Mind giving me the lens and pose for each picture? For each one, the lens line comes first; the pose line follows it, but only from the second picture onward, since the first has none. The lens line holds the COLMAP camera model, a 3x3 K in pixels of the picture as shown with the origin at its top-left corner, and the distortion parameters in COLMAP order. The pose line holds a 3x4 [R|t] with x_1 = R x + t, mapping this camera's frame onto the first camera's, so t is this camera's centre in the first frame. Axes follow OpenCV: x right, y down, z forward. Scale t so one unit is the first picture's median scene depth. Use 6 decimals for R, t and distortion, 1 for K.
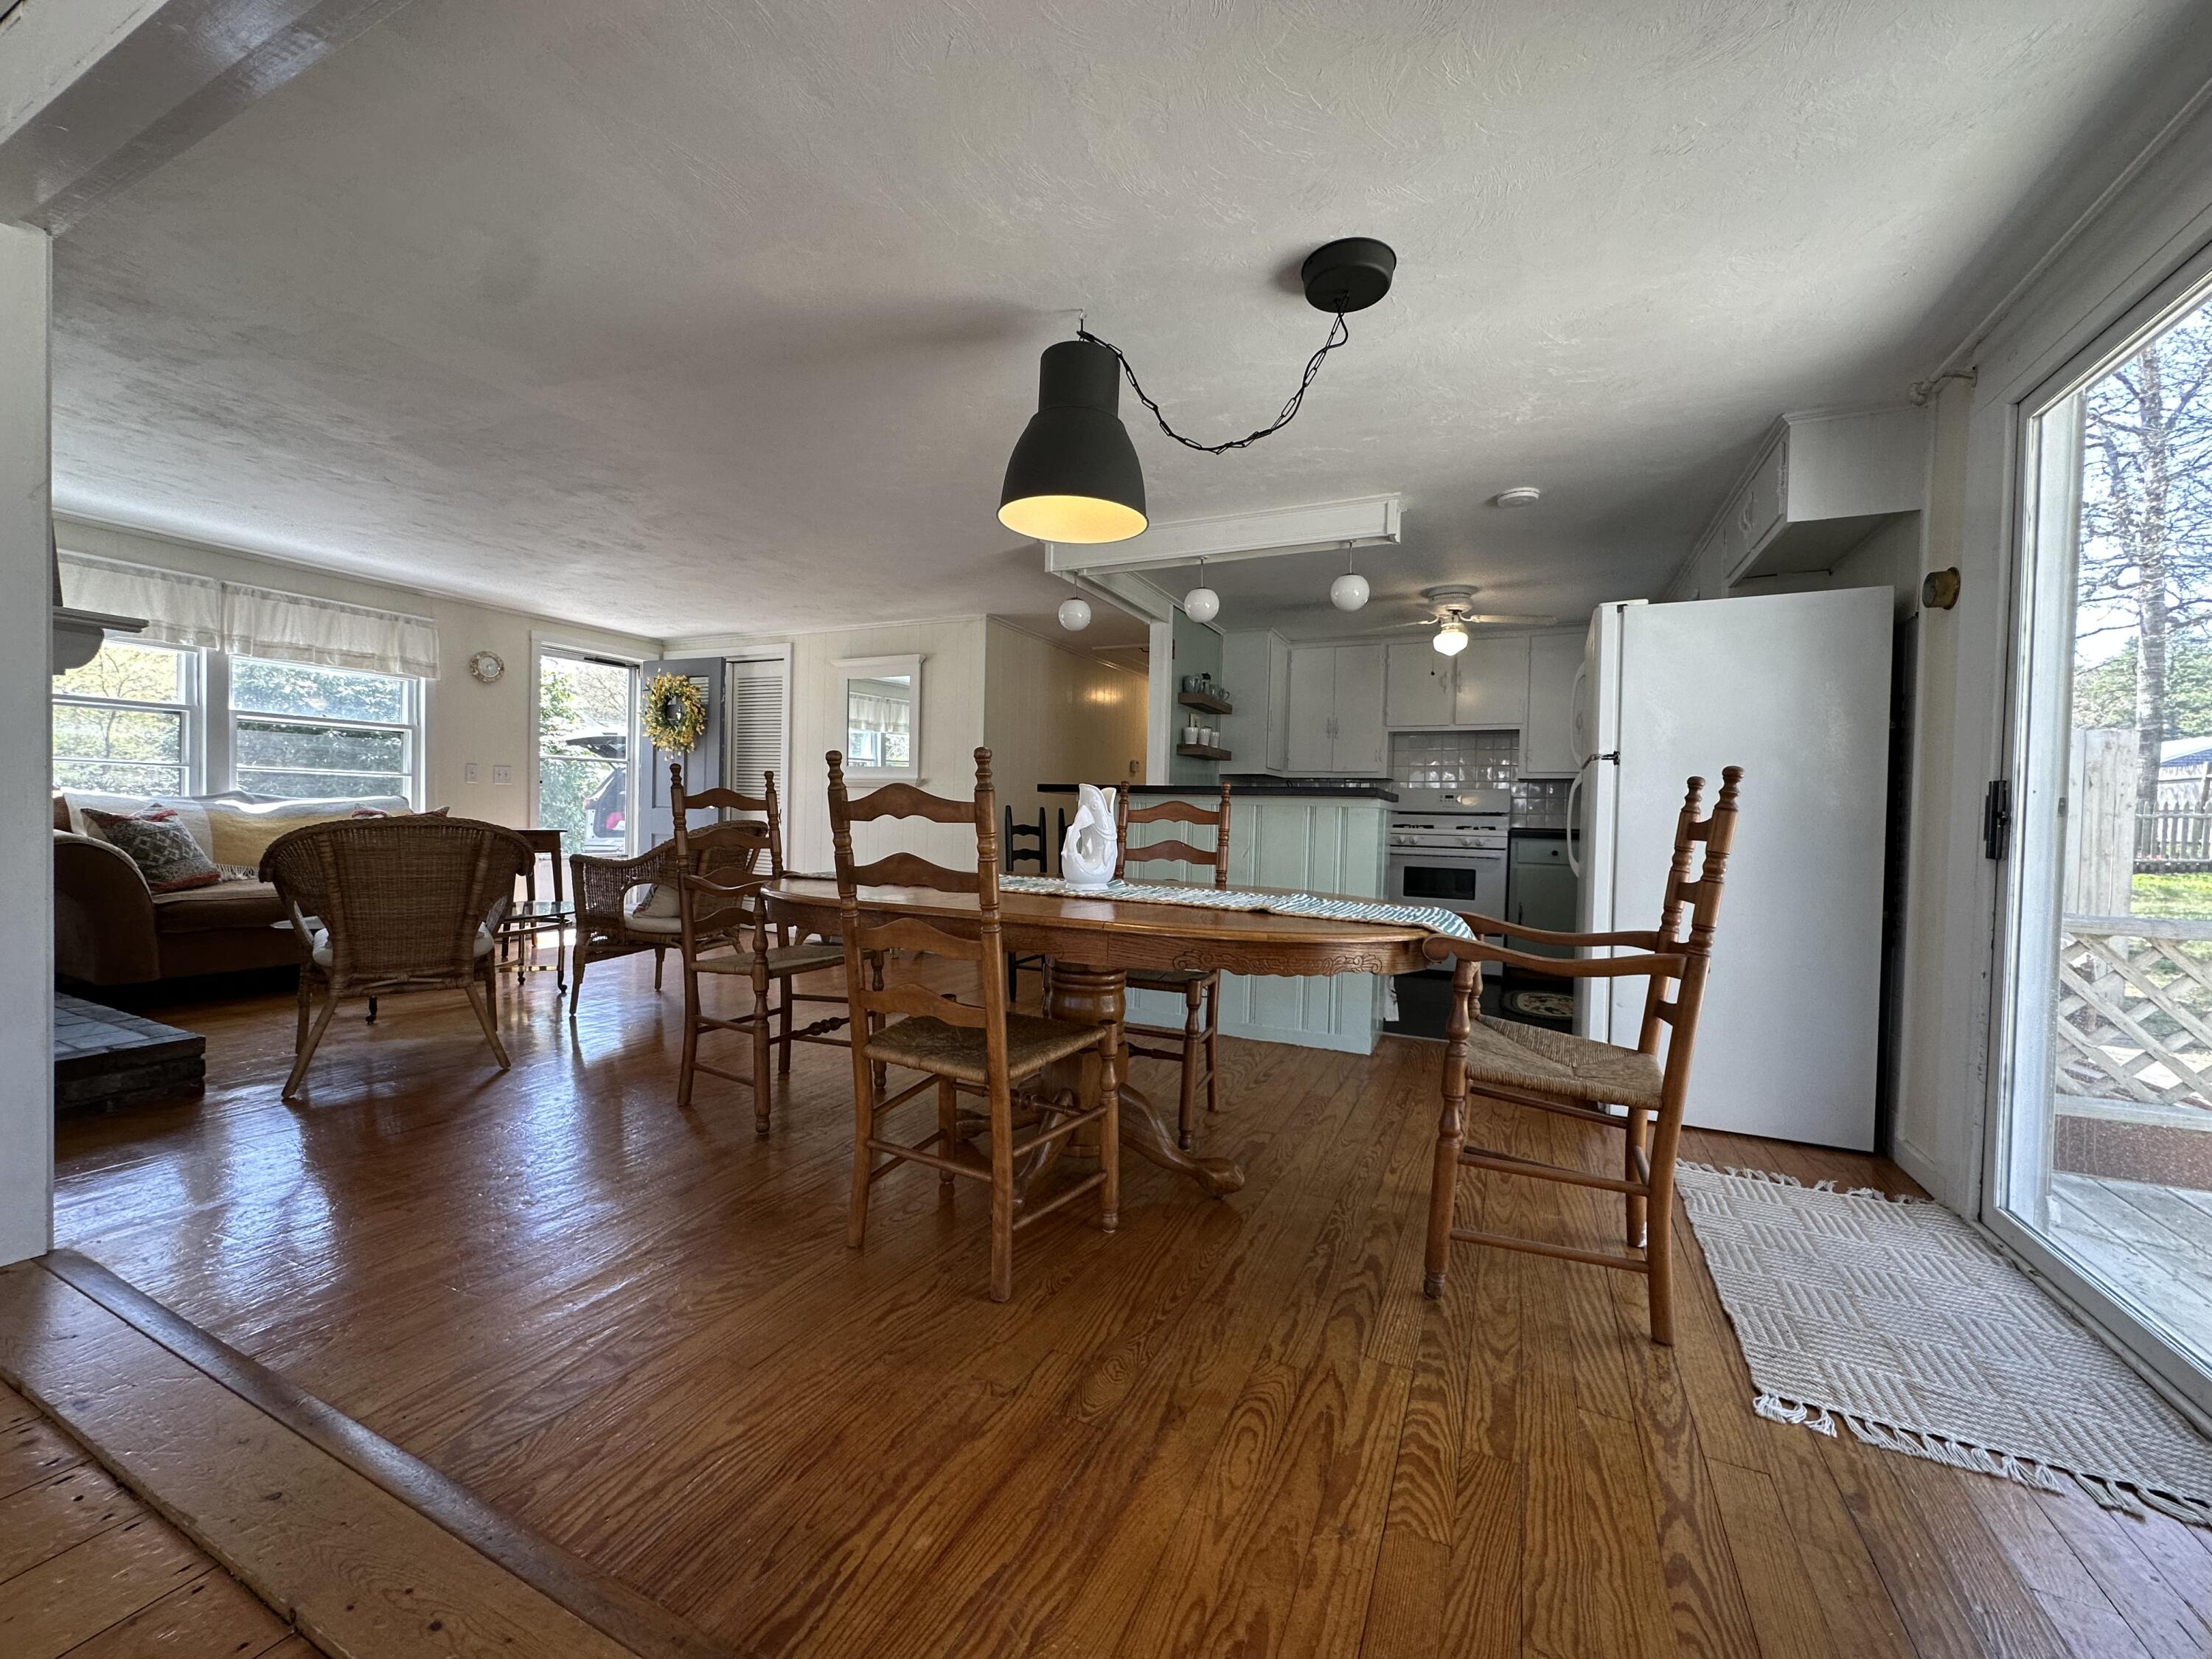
lens RADIAL K [[882.0, 0, 1097.6], [0, 882.0, 831.0], [0, 0, 1]] dist [-0.004823, 0.000924]
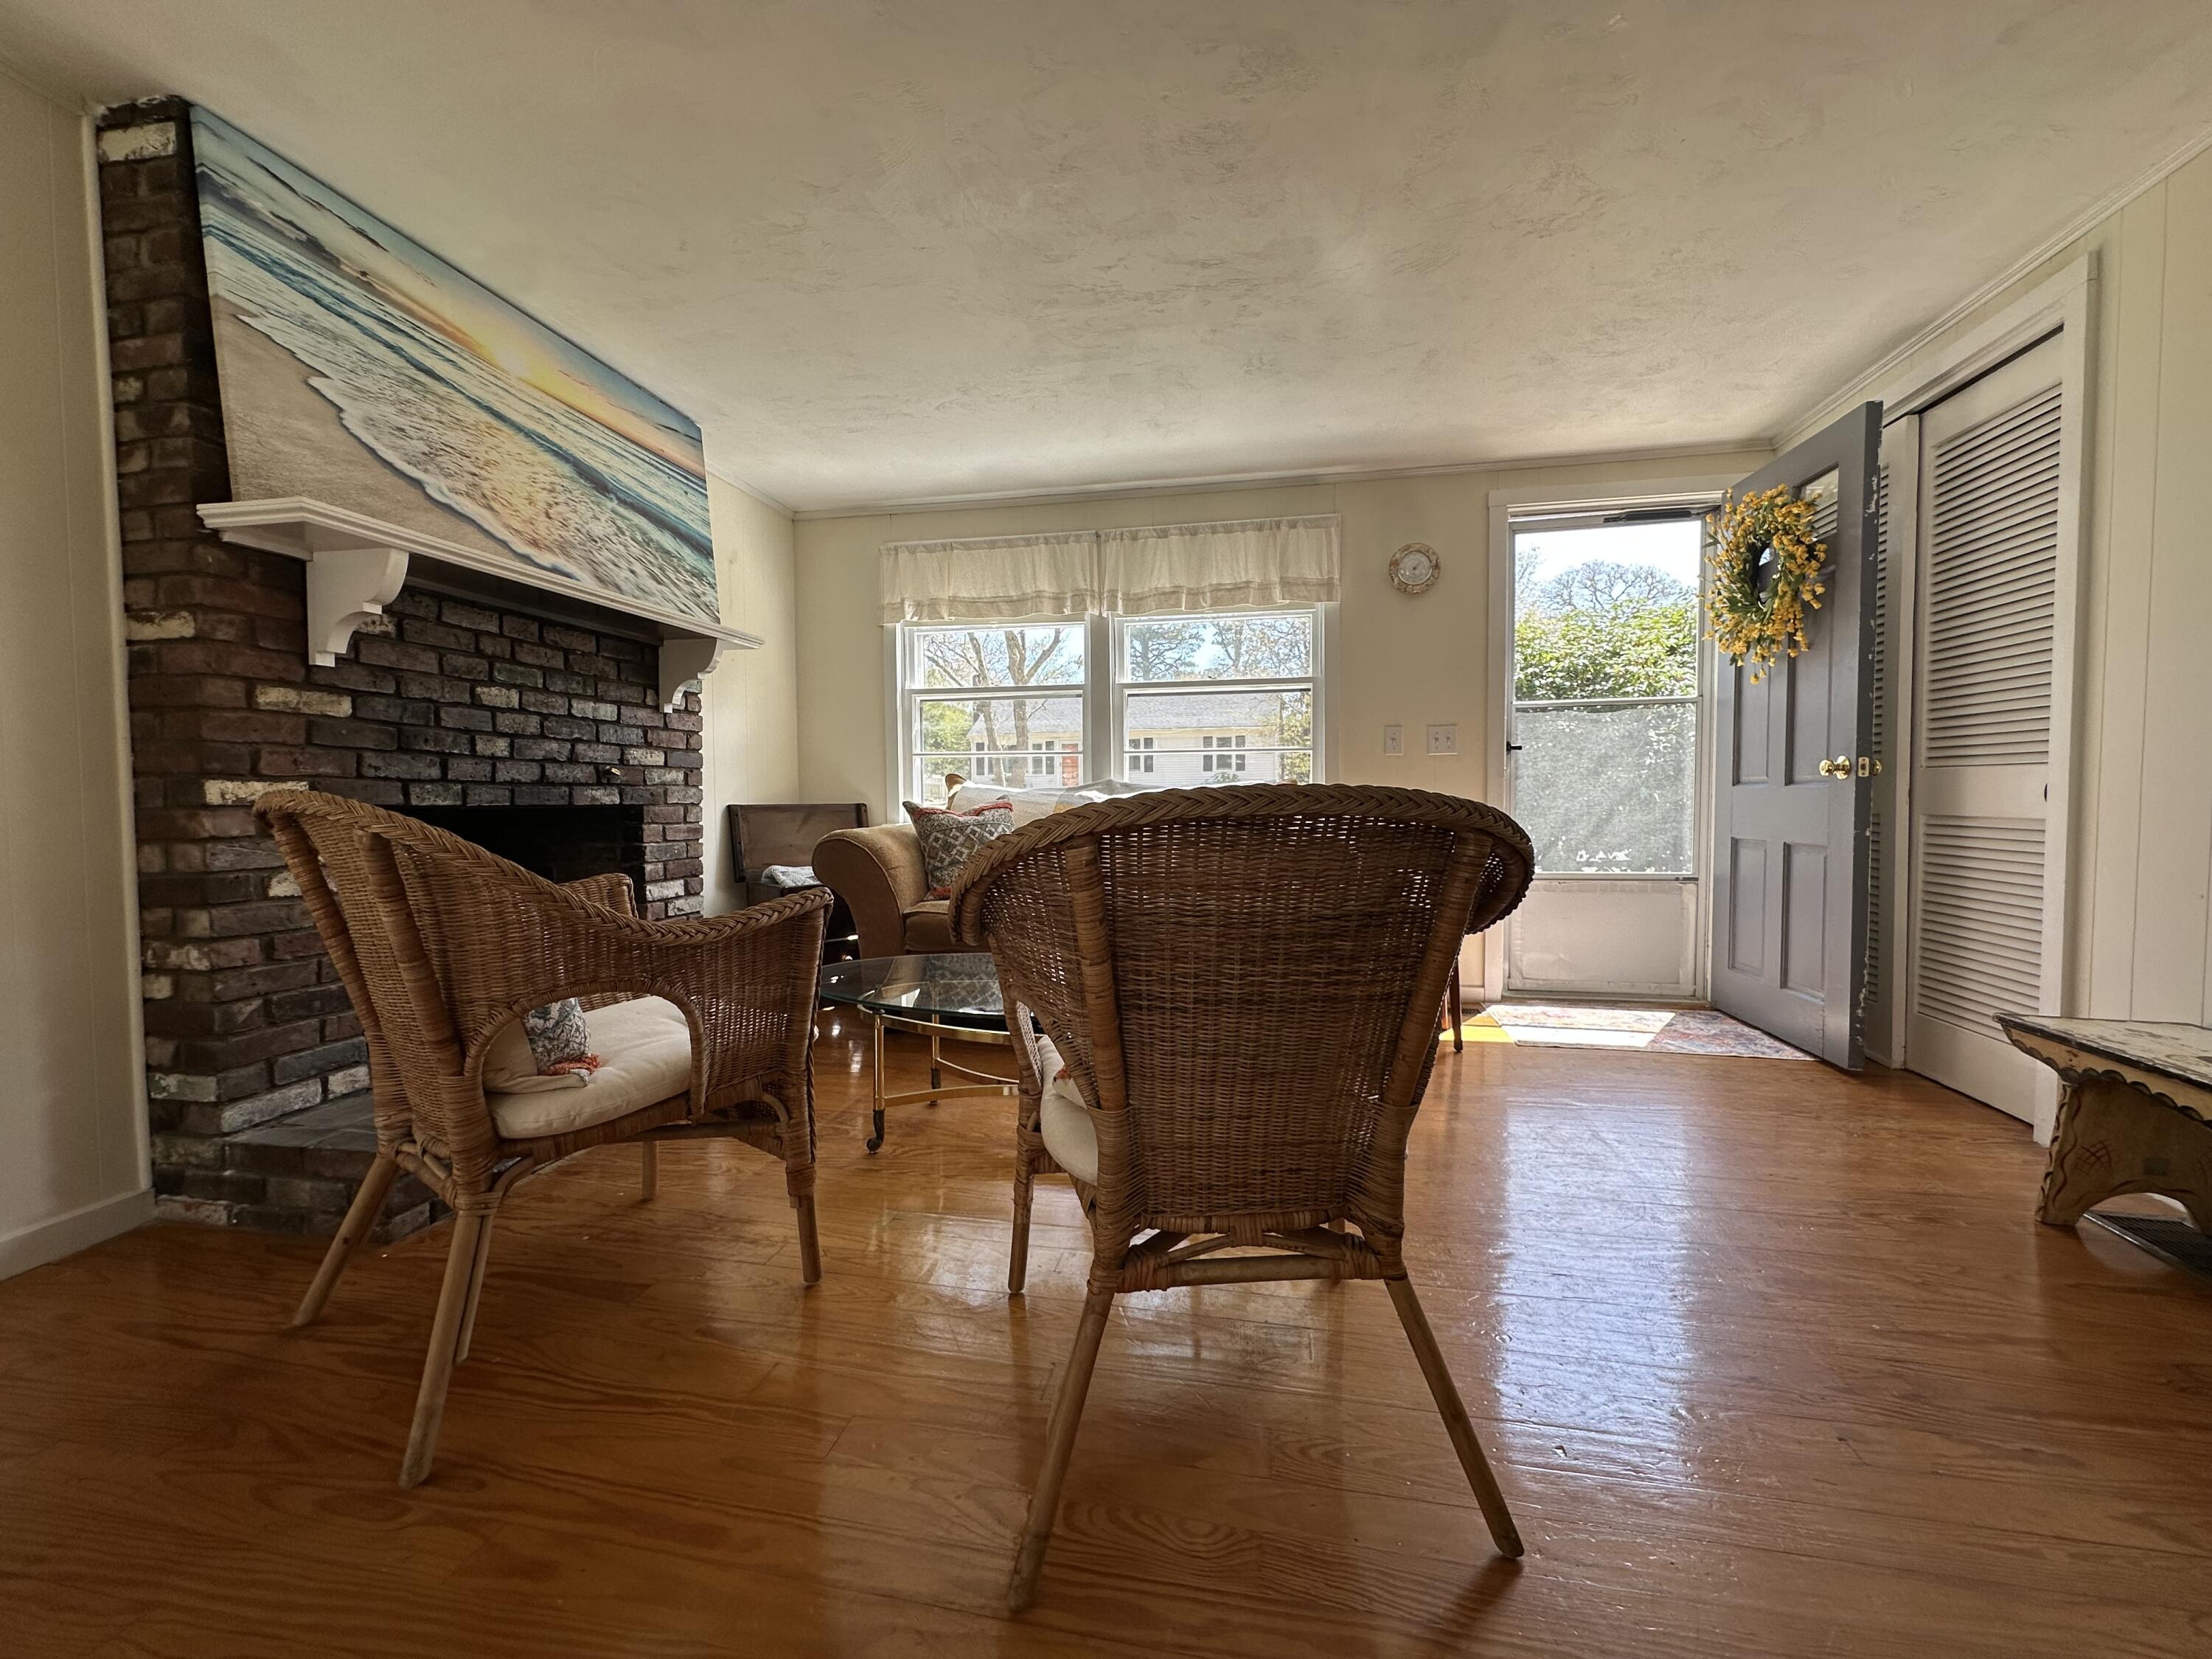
lens RADIAL K [[882.0, 0, 1103.4], [0, 882.0, 835.6], [0, 0, 1]] dist [-0.004823, 0.000924]
pose [[0.249577, 0.012797, -0.968270, -0.146185], [-0.008396, 0.999904, 0.011051, -0.001492], [0.968319, 0.005372, 0.249660, 0.667866]]
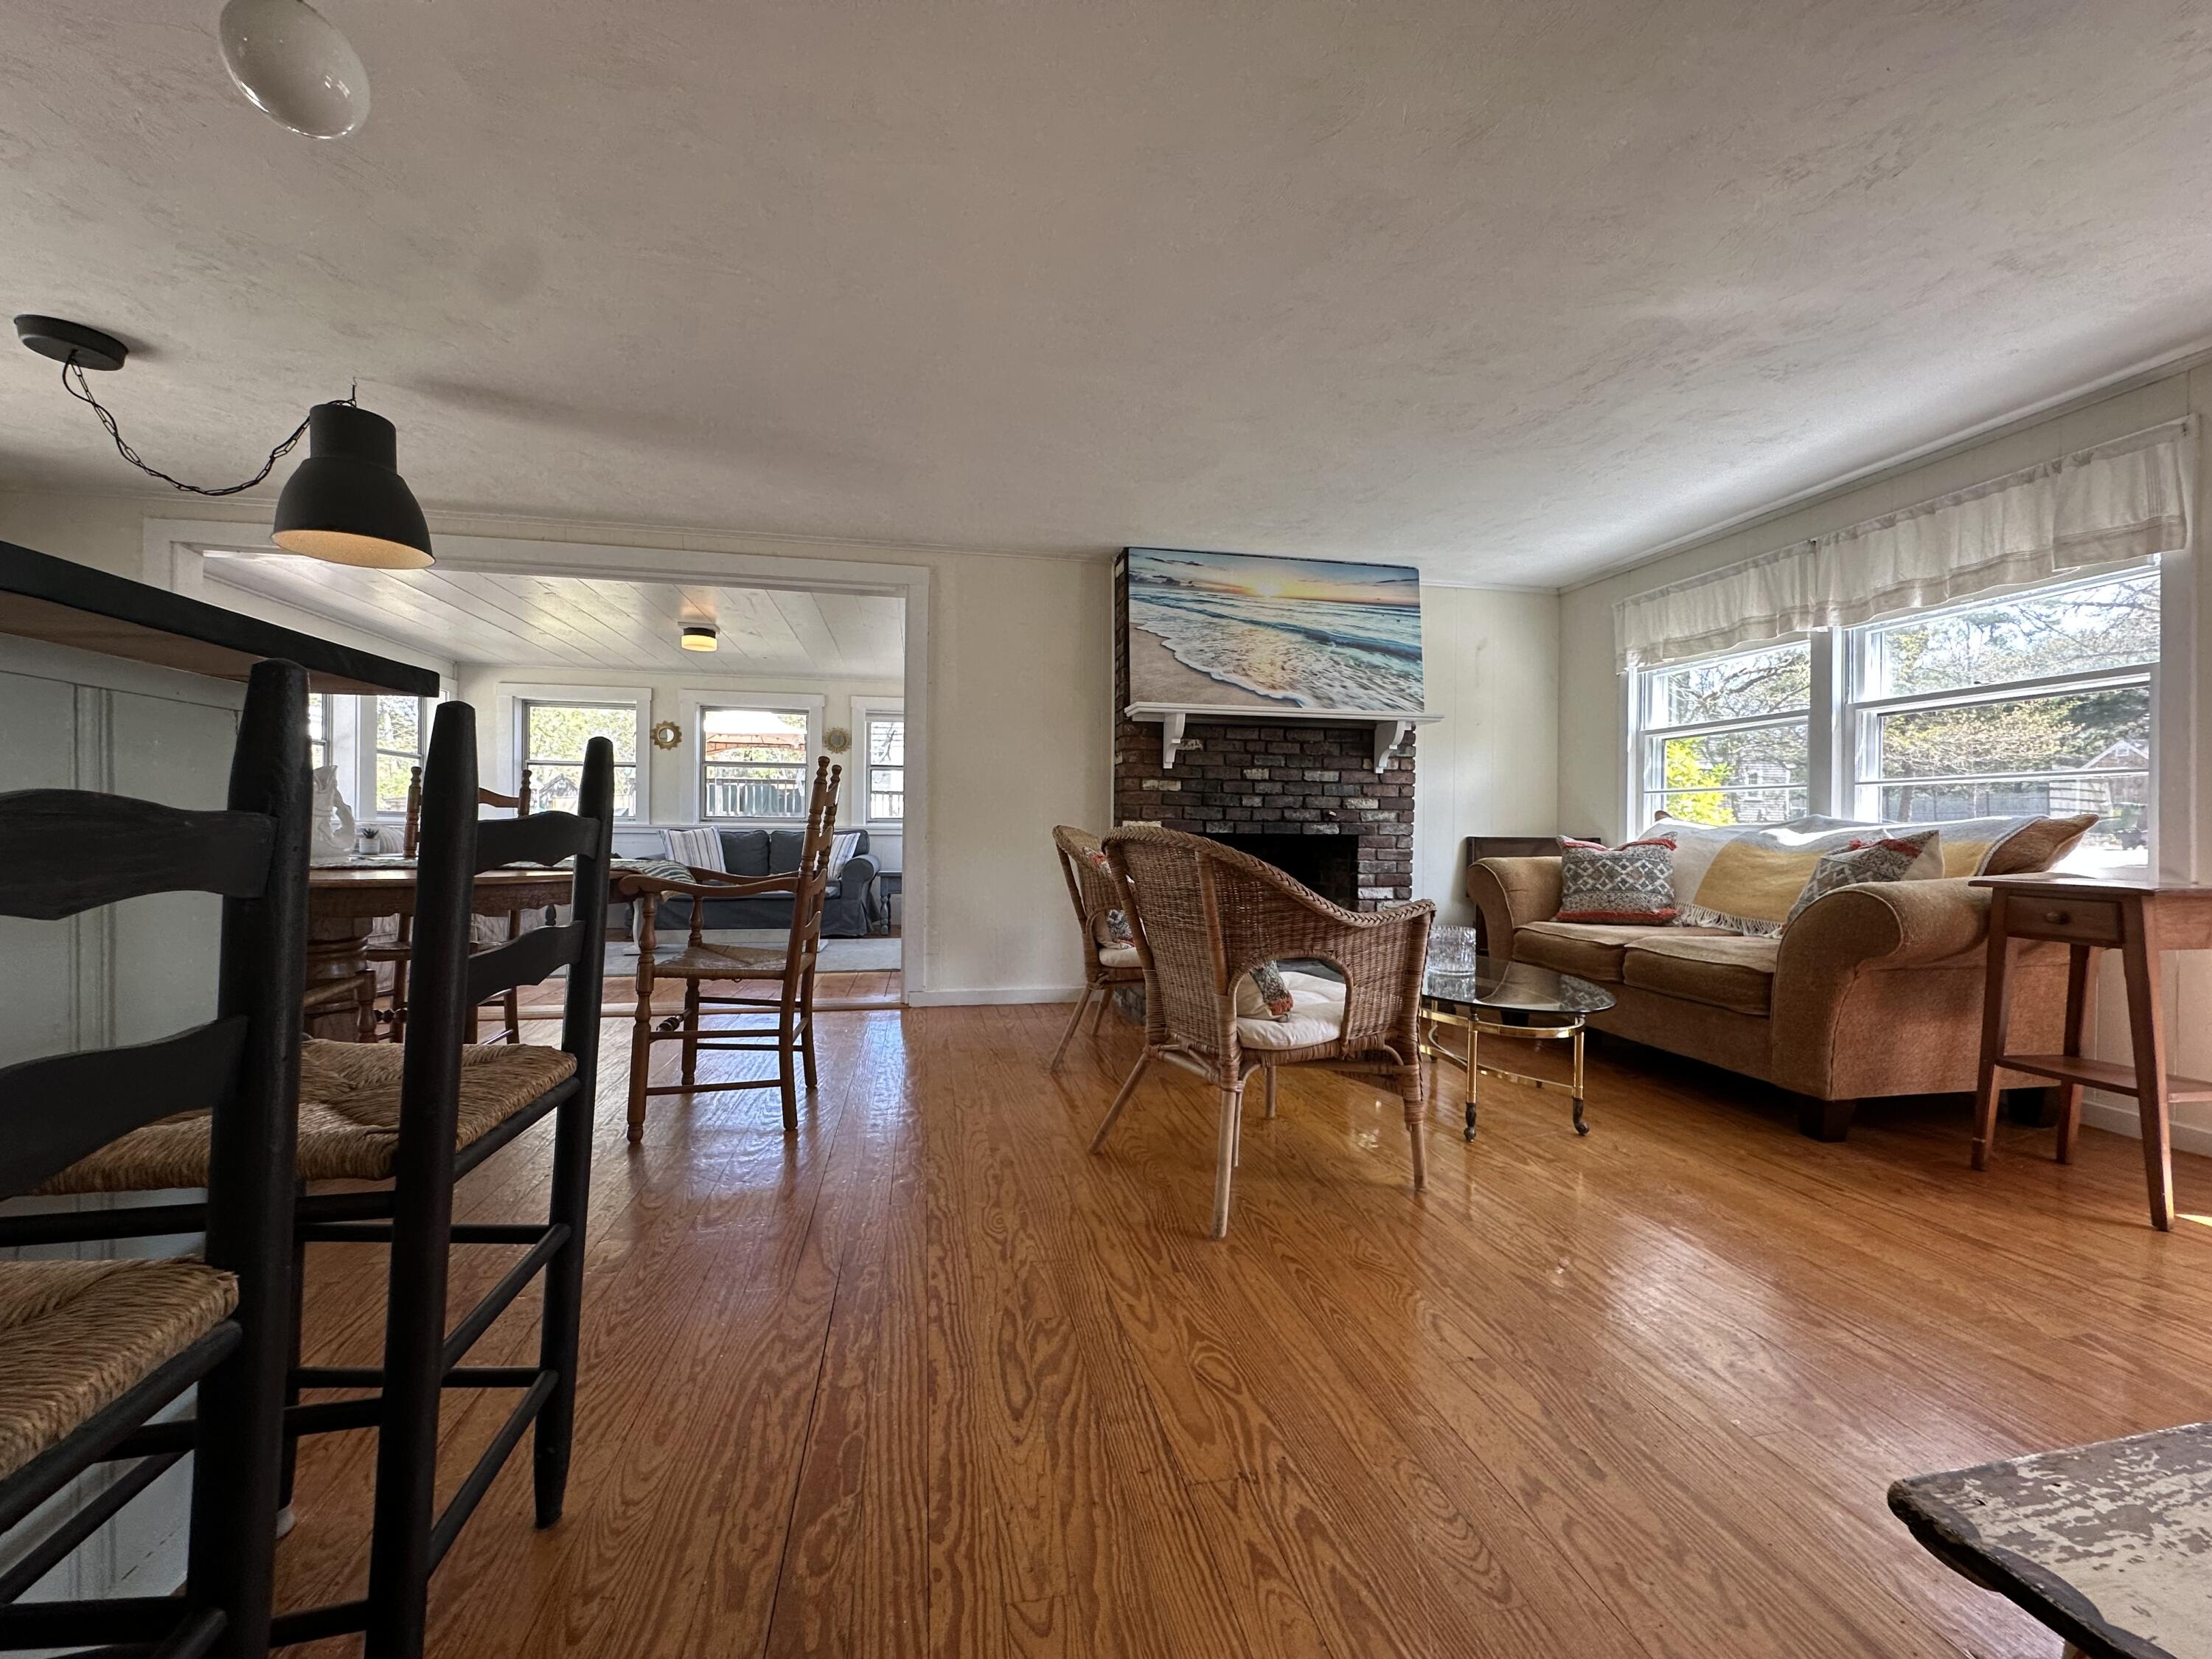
lens RADIAL K [[882.0, 0, 1099.1], [0, 882.0, 833.3], [0, 0, 1]] dist [-0.004823, 0.000924]
pose [[-0.798046, -0.030565, -0.601821, -0.052405], [-0.043546, 0.999027, 0.007007, -0.008685], [0.601021, 0.031799, -0.798600, 1.041096]]
